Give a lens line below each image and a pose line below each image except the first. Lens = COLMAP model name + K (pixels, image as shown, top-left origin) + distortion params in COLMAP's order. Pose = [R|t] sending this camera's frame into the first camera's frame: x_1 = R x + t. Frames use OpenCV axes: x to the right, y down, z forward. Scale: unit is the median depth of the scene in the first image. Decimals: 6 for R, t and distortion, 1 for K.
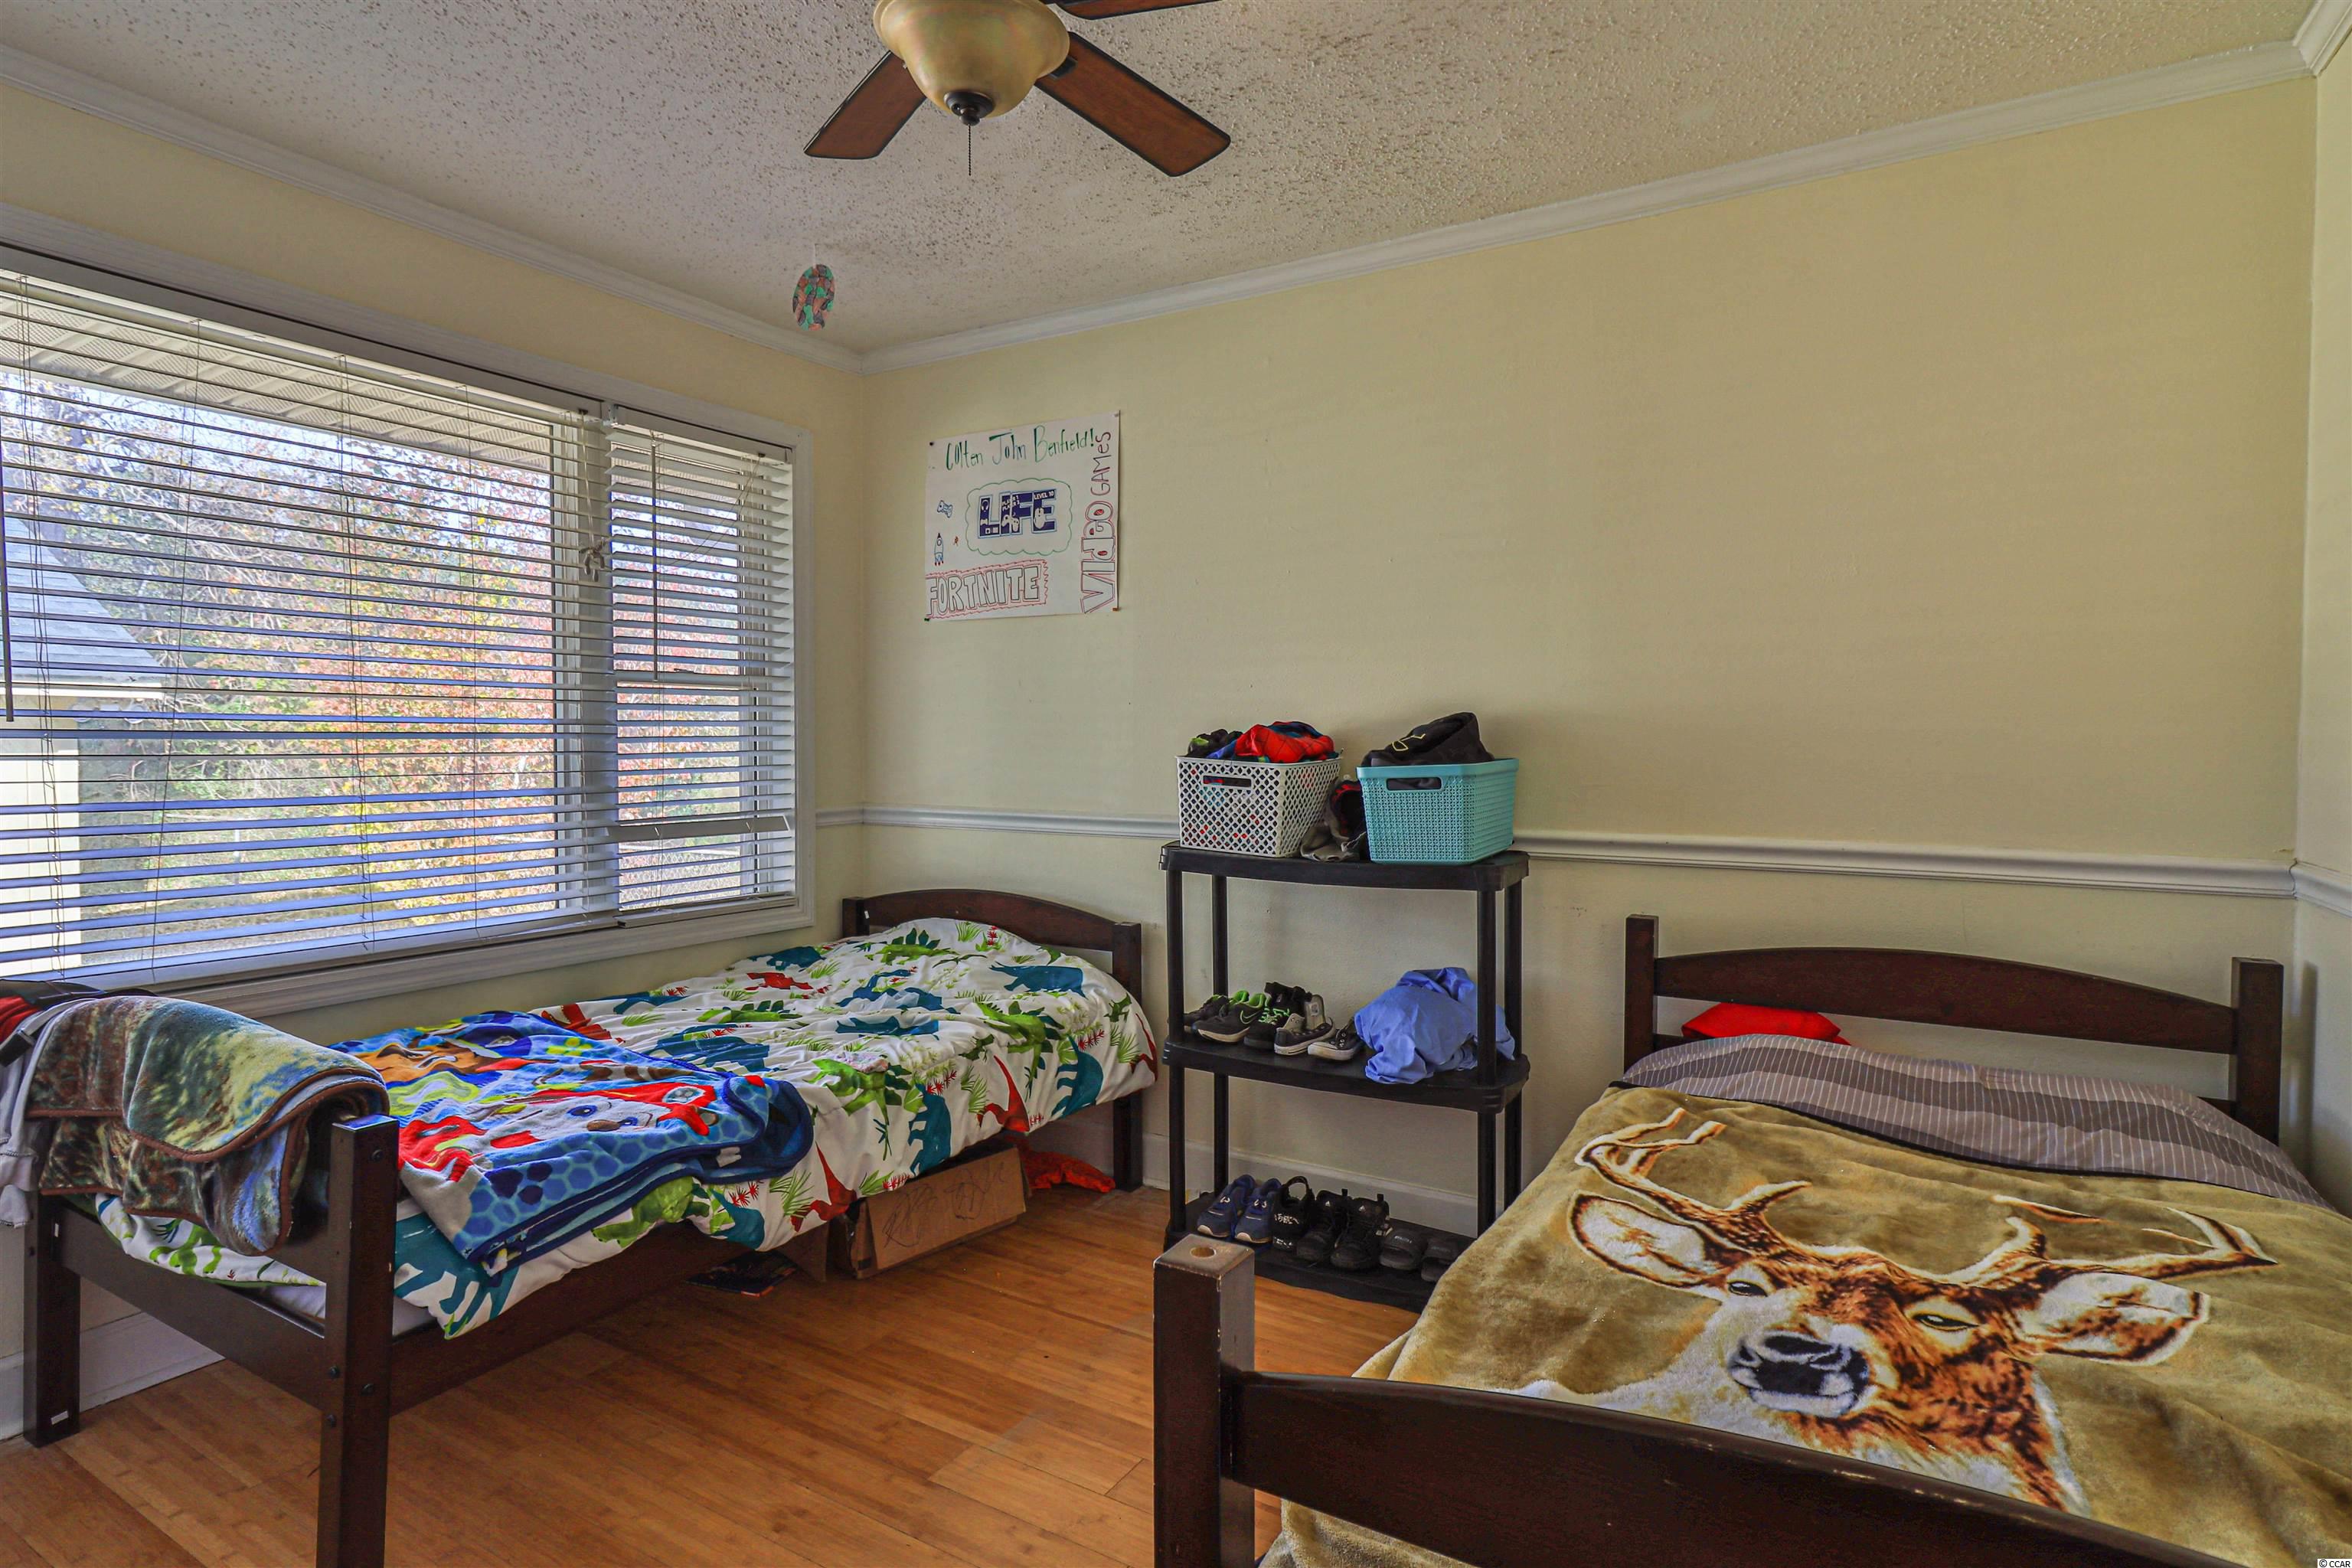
lens RADIAL K [[1222.2, 0, 1181.4], [0, 1222.2, 775.5], [0, 0, 1]] dist [0.001670, -0.001427]
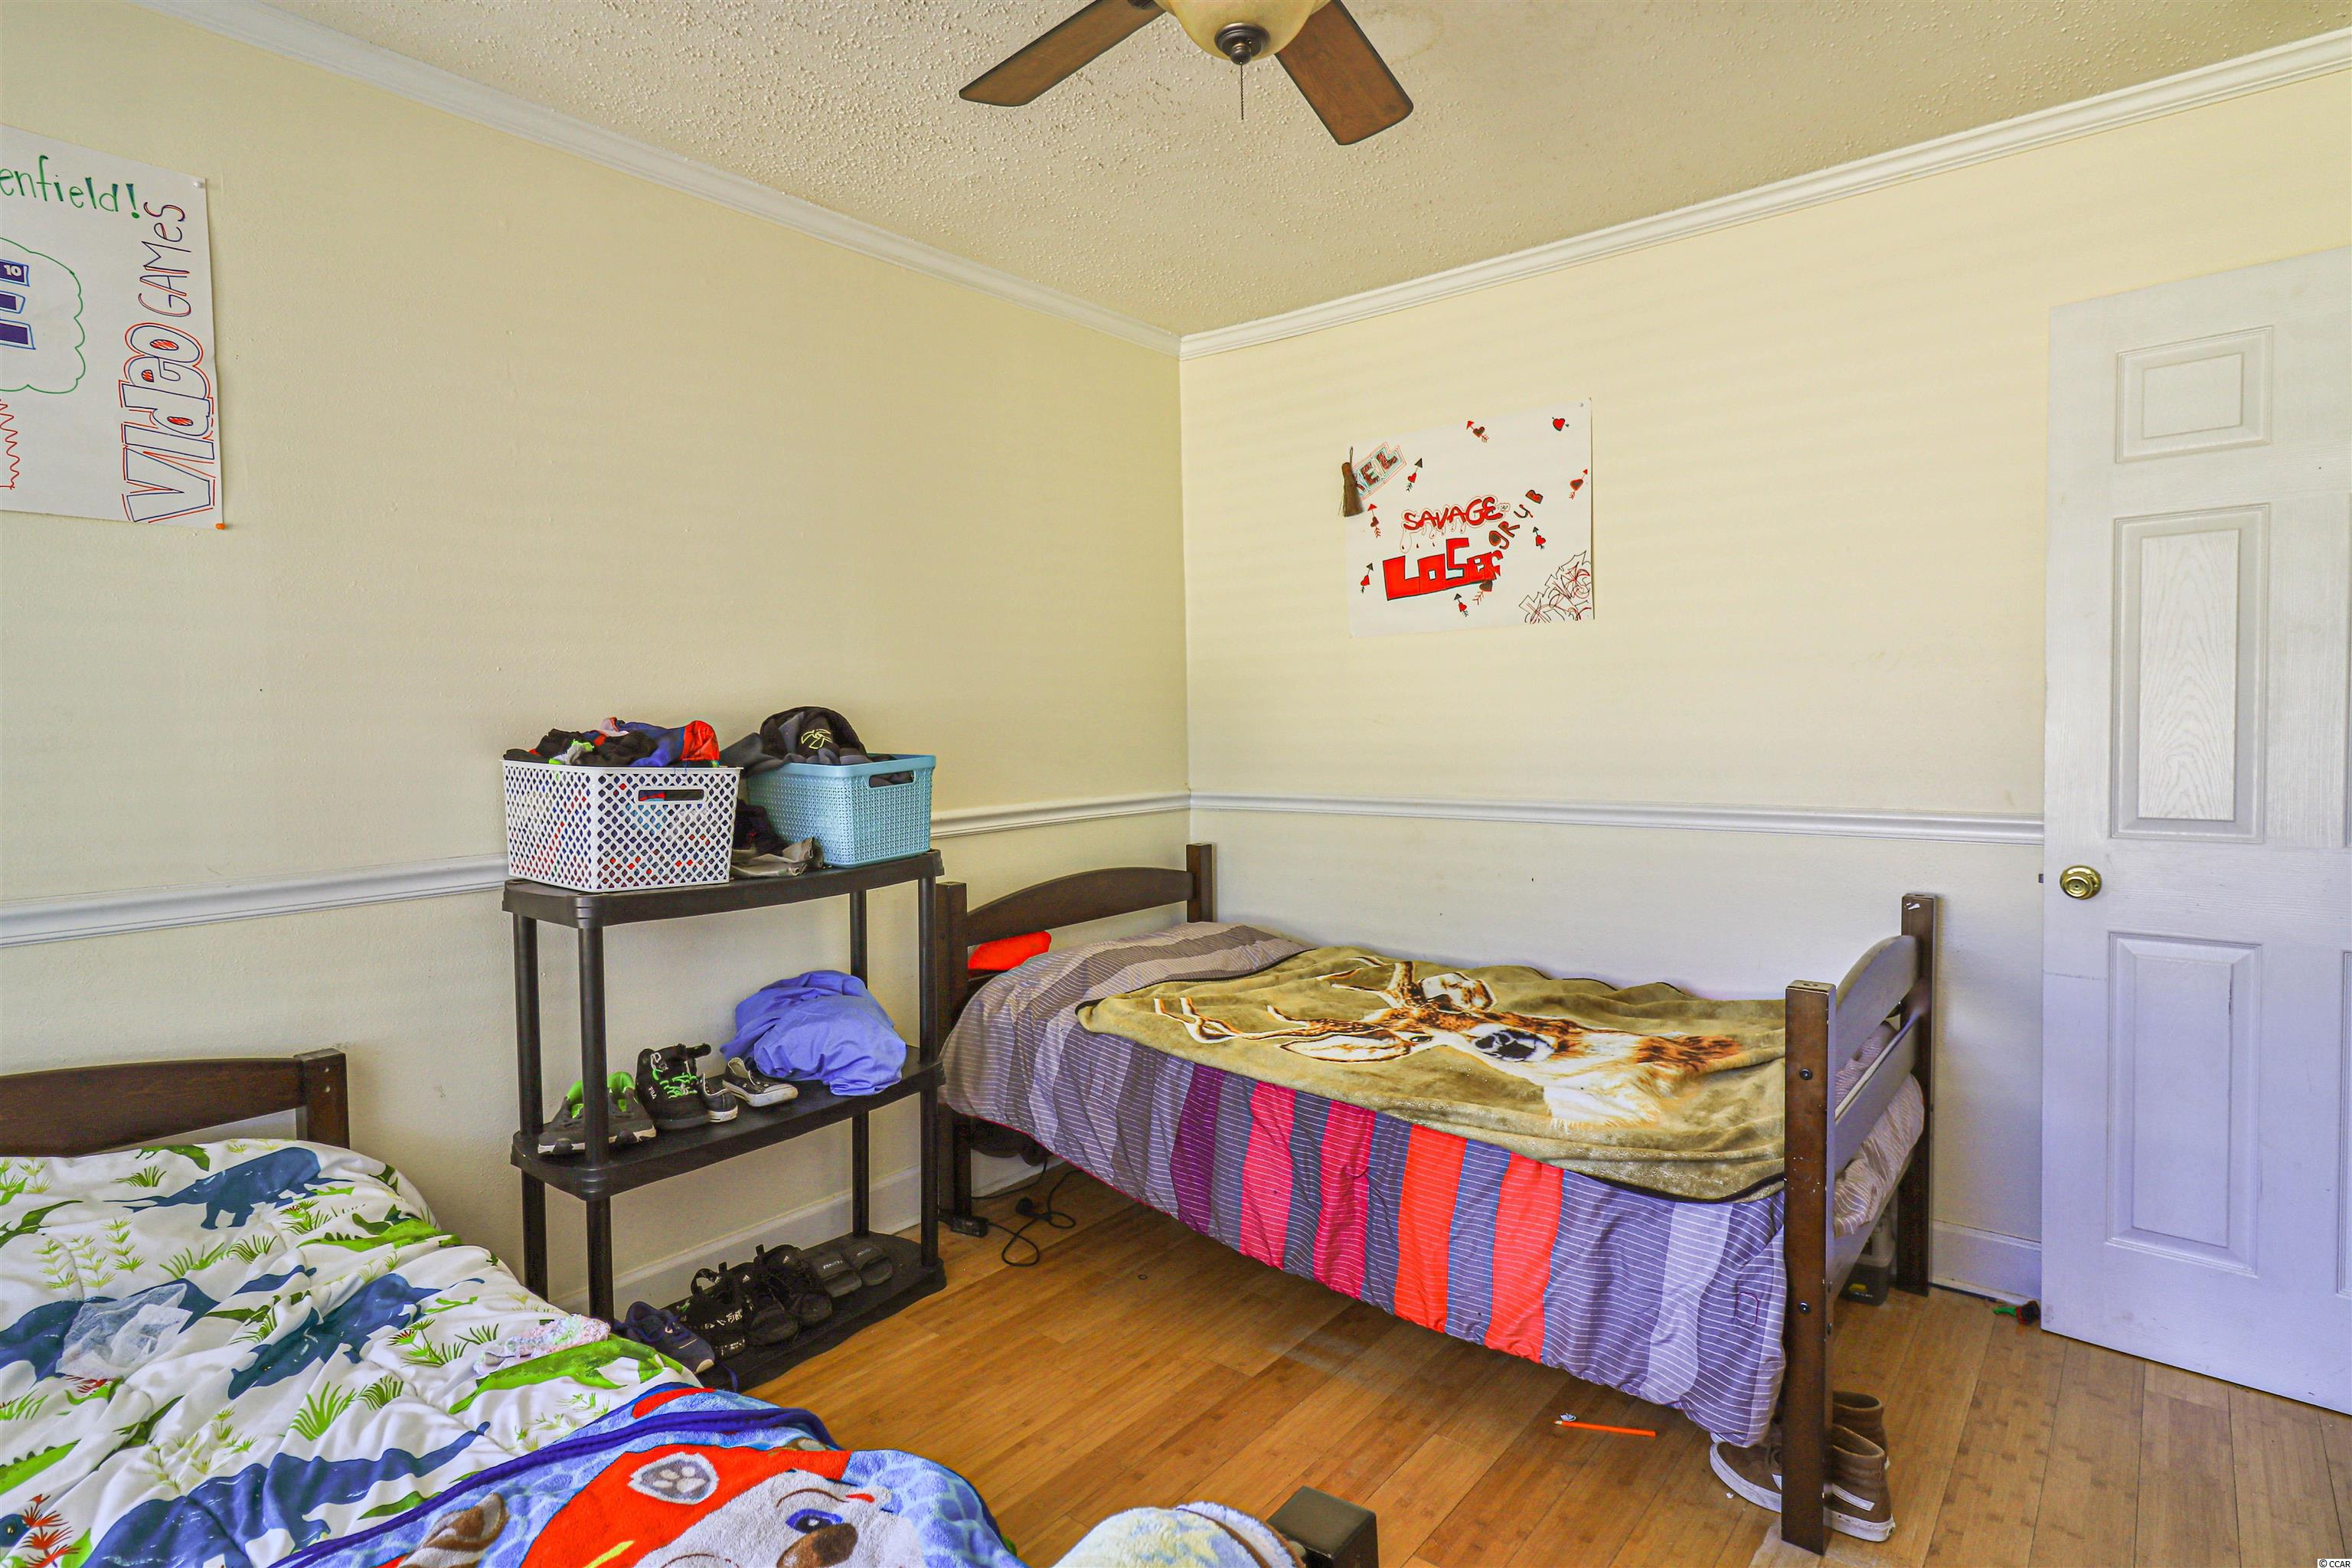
lens RADIAL K [[1222.2, 0, 1181.4], [0, 1222.2, 775.5], [0, 0, 1]] dist [0.001670, -0.001427]
pose [[0.140784, -0.057885, 0.988347, -0.688024], [0.047727, 0.997525, 0.051624, -0.032426], [-0.988889, 0.039903, 0.143198, 0.575352]]
